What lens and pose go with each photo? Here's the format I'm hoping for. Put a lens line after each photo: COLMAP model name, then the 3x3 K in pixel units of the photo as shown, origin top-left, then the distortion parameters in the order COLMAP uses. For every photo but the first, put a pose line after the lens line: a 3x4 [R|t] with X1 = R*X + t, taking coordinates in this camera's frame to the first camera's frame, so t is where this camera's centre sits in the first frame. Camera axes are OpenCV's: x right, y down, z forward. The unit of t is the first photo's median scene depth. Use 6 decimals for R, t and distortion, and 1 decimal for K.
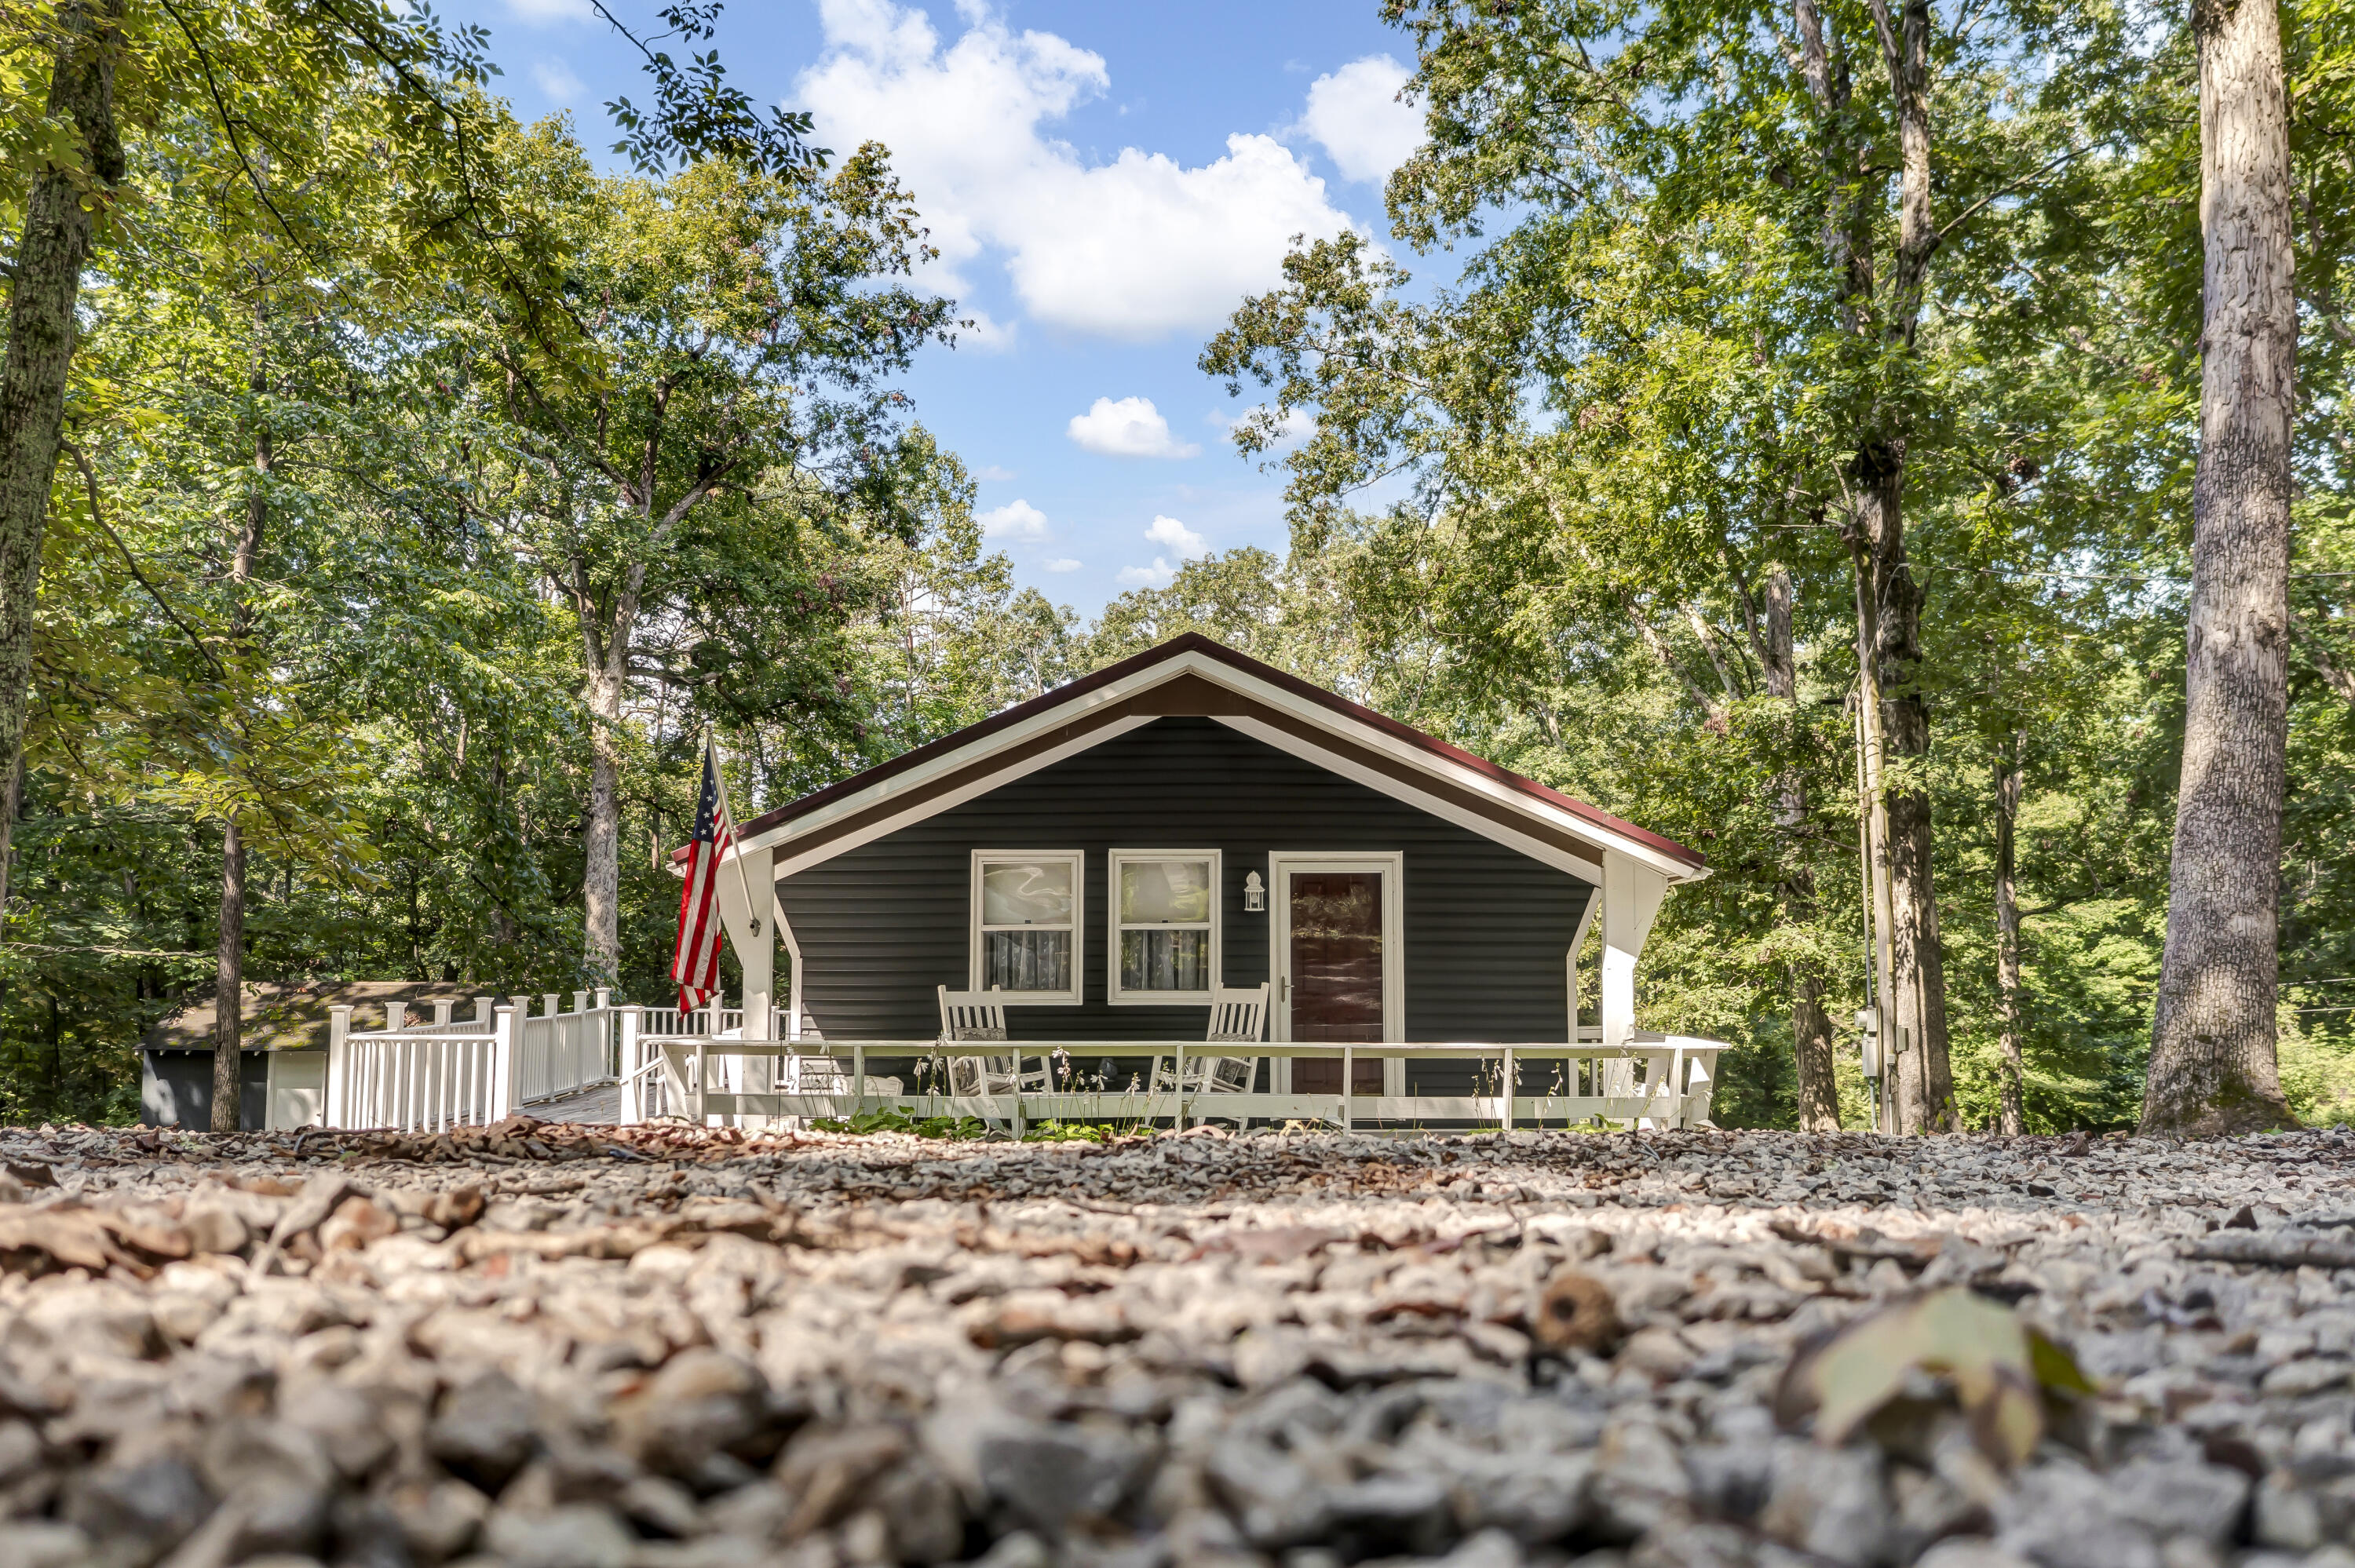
lens RADIAL K [[1868.1, 0, 1176.8], [0, 1868.1, 786.3], [0, 0, 1]] dist [-0.017759, 0.000210]
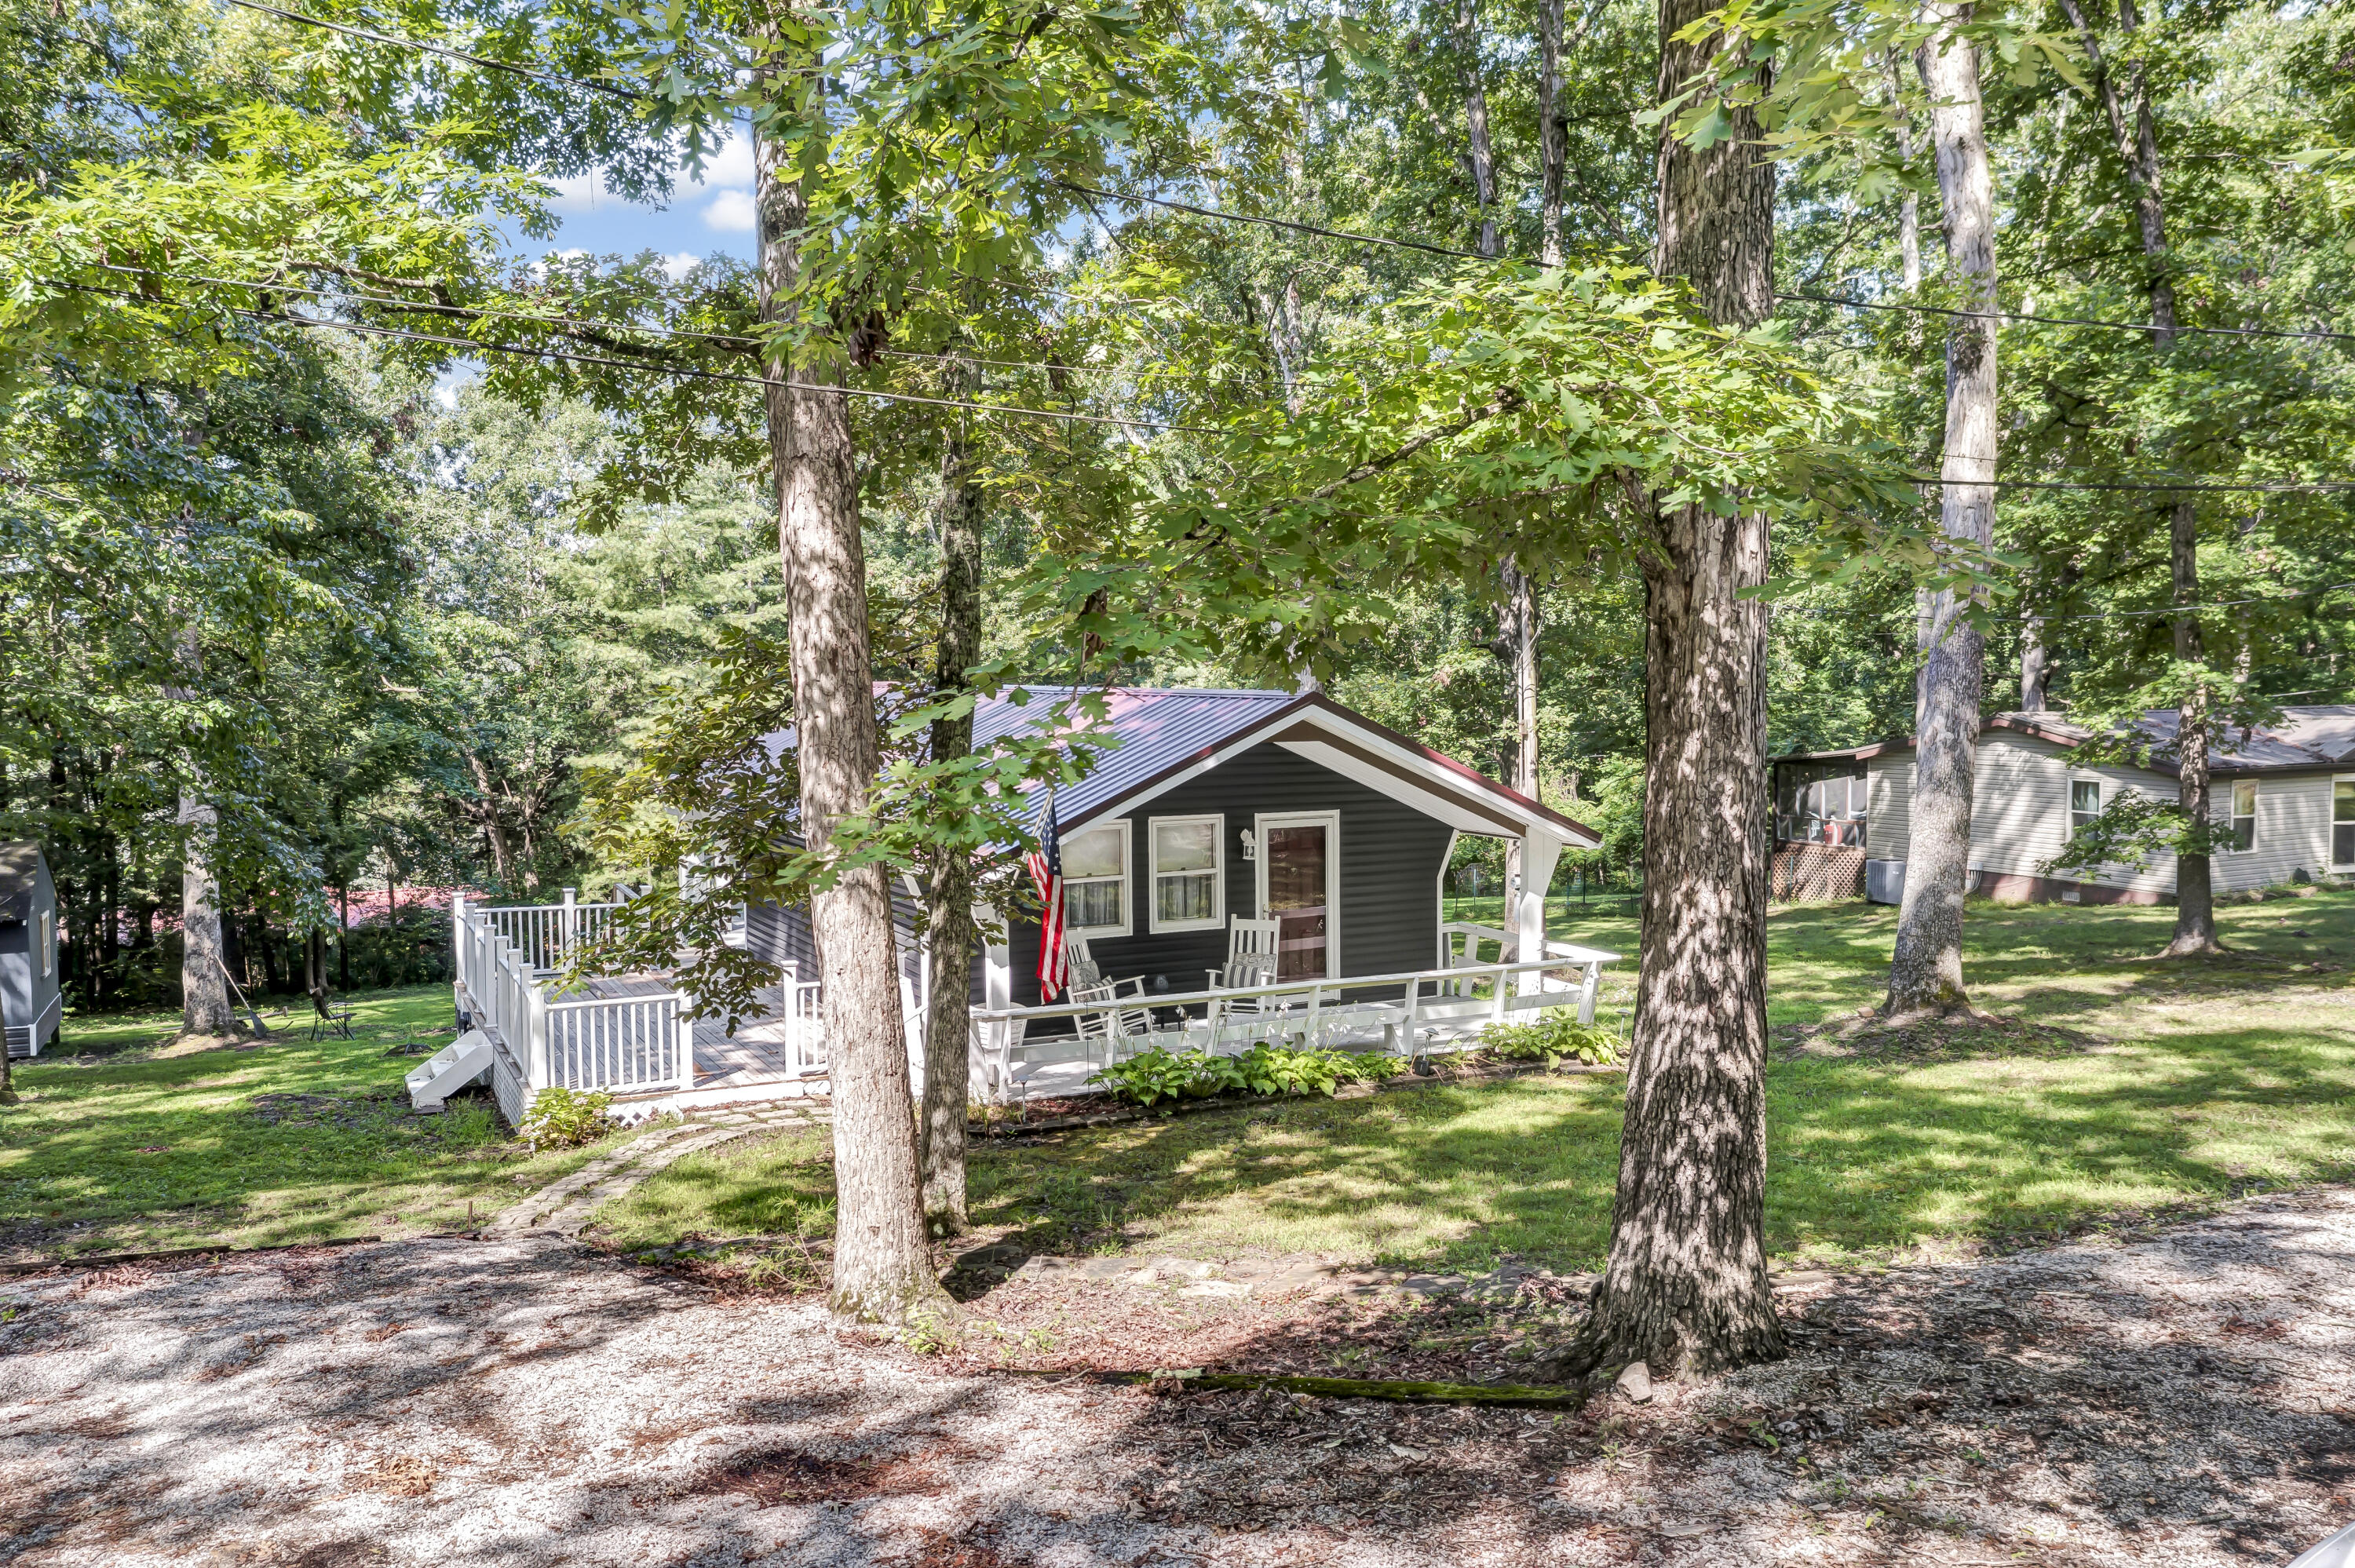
lens RADIAL K [[1868.1, 0, 1178.7], [0, 1868.1, 780.3], [0, 0, 1]] dist [-0.017759, 0.000210]
pose [[0.894616, -0.035788, 0.445400, -0.607761], [-0.033997, 0.988447, 0.147707, -0.189065], [-0.445540, -0.147283, 0.883064, -0.172767]]
